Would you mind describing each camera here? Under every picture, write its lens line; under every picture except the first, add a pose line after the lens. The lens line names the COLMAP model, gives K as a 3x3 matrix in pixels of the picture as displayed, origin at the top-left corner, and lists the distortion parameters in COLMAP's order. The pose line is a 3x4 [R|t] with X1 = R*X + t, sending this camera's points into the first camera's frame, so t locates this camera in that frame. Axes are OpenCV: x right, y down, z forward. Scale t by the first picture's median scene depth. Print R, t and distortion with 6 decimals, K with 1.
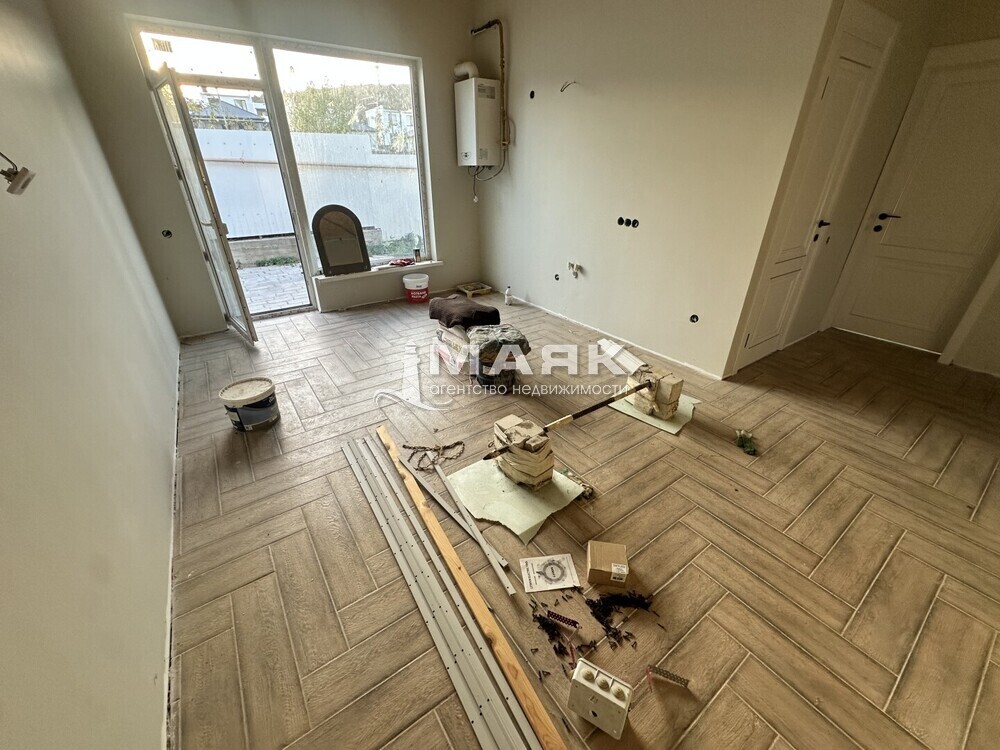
lens RADIAL K [[403.2, 0, 498.0], [0, 403.2, 372.3], [0, 0, 1]] dist [-0.004039, 0.001427]
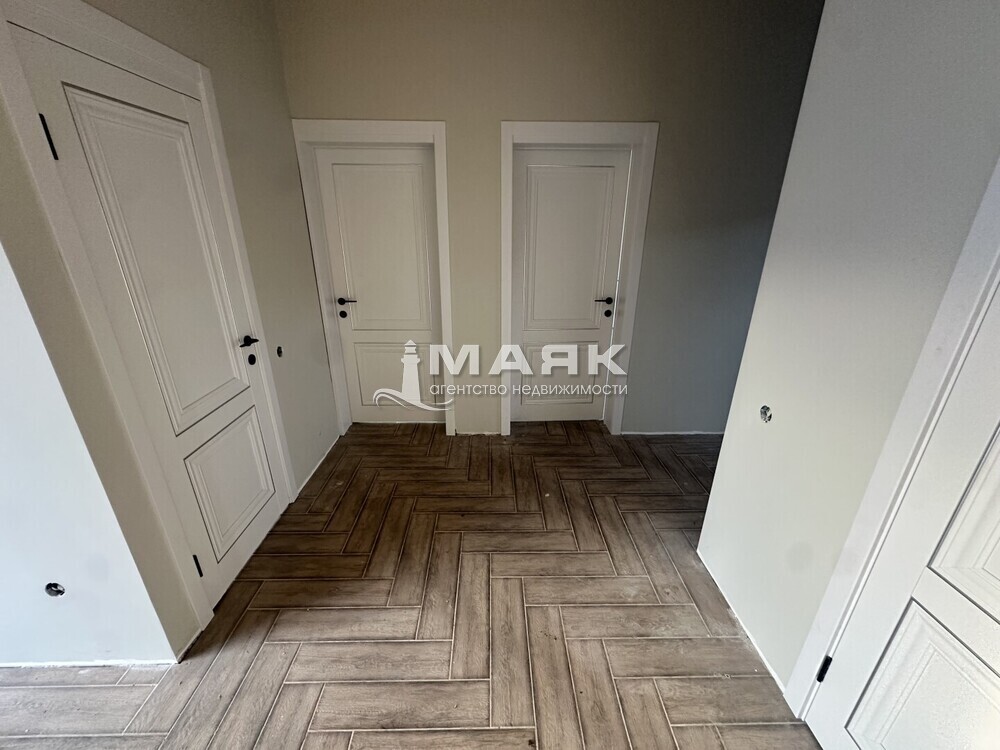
lens RADIAL K [[403.2, 0, 503.1], [0, 403.2, 375.4], [0, 0, 1]] dist [-0.004039, 0.001427]
pose [[0.553677, -0.293812, 0.779177, 0.605086], [0.377416, 0.922607, 0.079708, -0.252334], [-0.742293, 0.249941, 0.621715, 0.338093]]
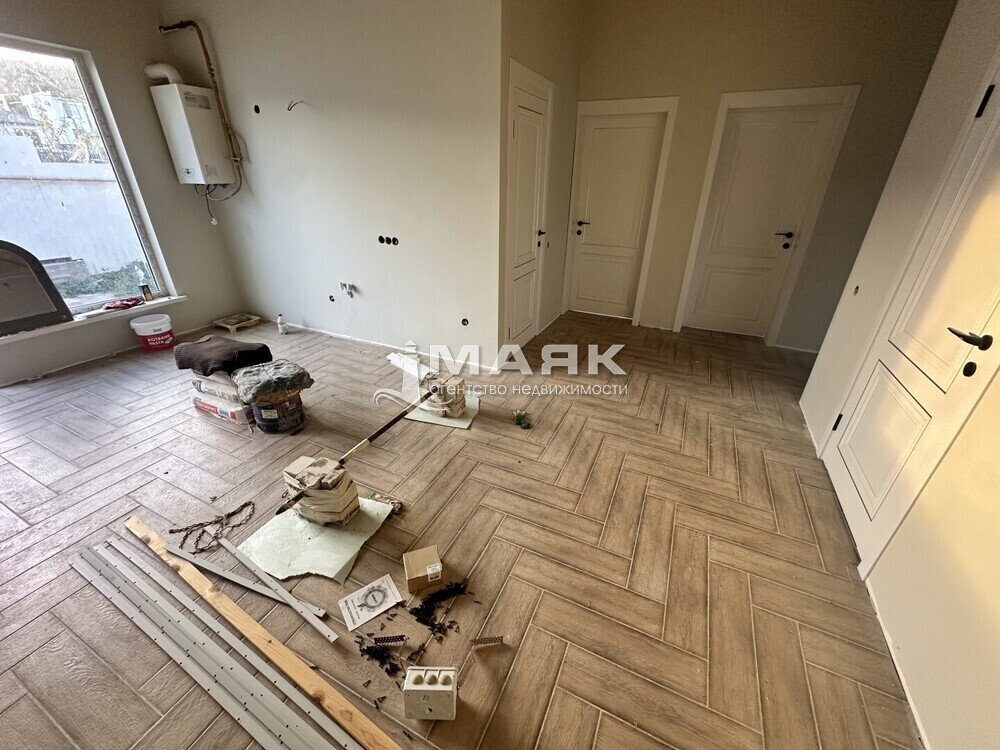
lens RADIAL K [[403.2, 0, 499.3], [0, 403.2, 372.8], [0, 0, 1]] dist [-0.004039, 0.001427]
pose [[0.871052, -0.208427, 0.444777, 0.049888], [0.215590, 0.975854, 0.035082, -0.016629], [-0.441350, 0.065331, 0.894954, -0.051919]]
